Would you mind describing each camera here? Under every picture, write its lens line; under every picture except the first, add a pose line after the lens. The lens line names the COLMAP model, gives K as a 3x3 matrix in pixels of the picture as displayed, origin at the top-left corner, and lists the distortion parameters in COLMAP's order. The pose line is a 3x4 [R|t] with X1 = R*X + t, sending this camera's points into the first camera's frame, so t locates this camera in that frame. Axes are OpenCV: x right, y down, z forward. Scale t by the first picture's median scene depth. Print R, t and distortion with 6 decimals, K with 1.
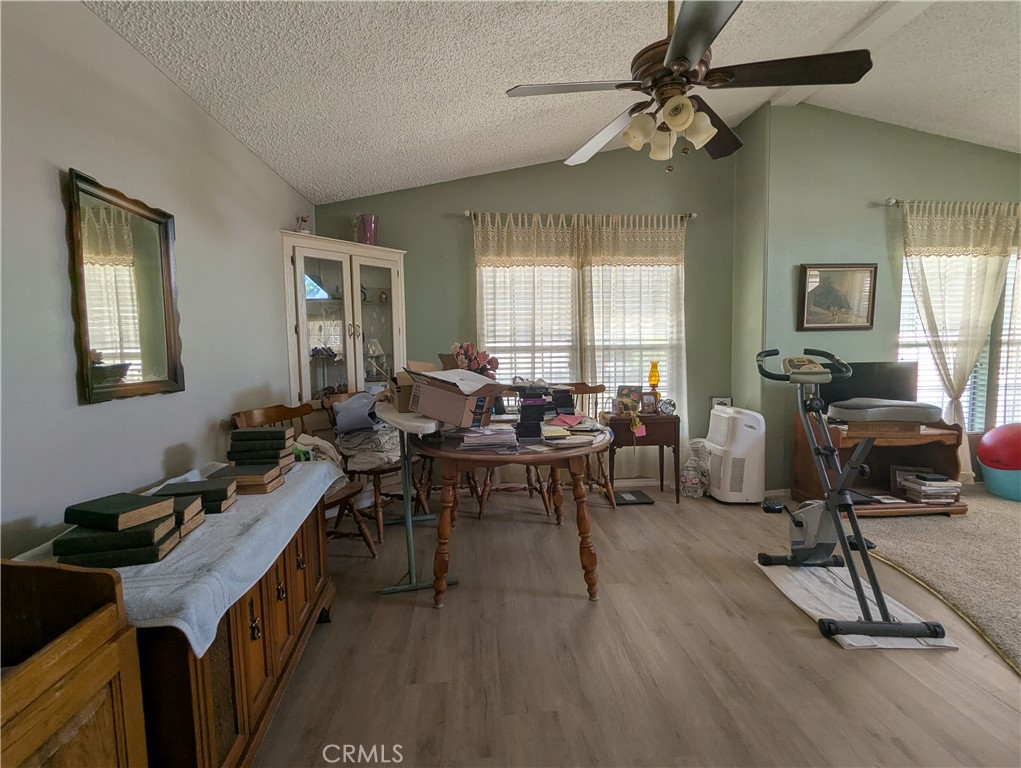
lens RADIAL K [[481.2, 0, 512.9], [0, 481.2, 379.5], [0, 0, 1]] dist [-0.000560, 0.001874]
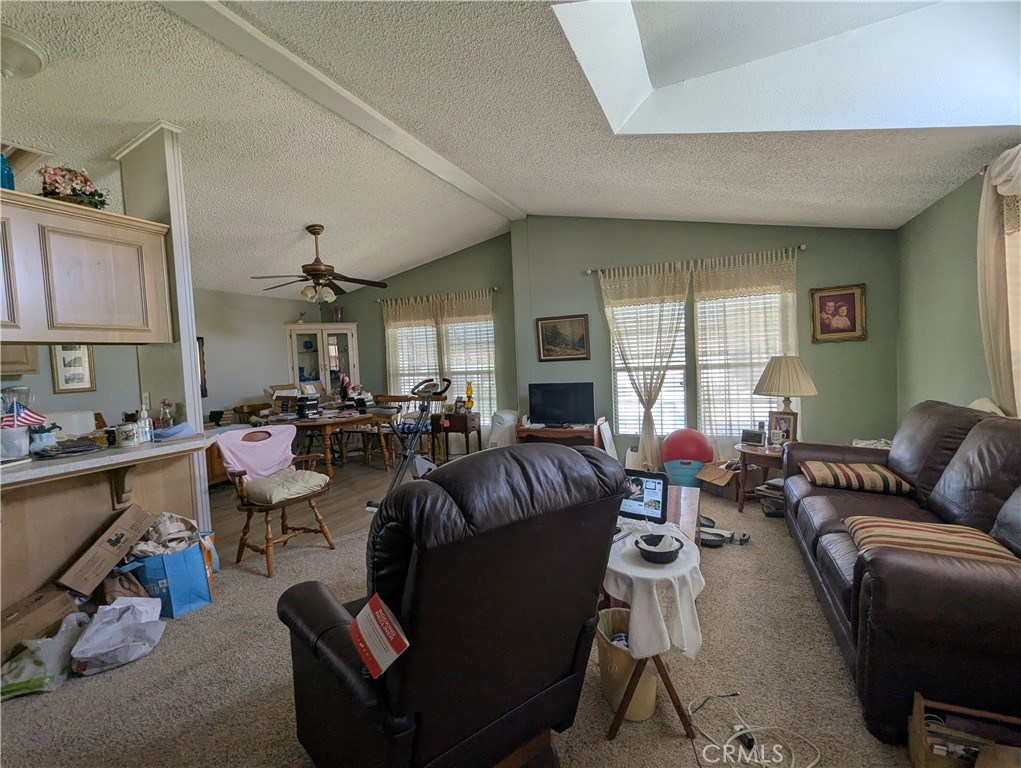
lens RADIAL K [[481.2, 0, 507.7], [0, 481.2, 383.4], [0, 0, 1]] dist [-0.000560, 0.001874]
pose [[0.878554, -0.000914, -0.477642, 1.184870], [-0.011126, 0.999688, -0.022378, 0.002415], [0.477513, 0.024974, 0.878270, -0.356112]]
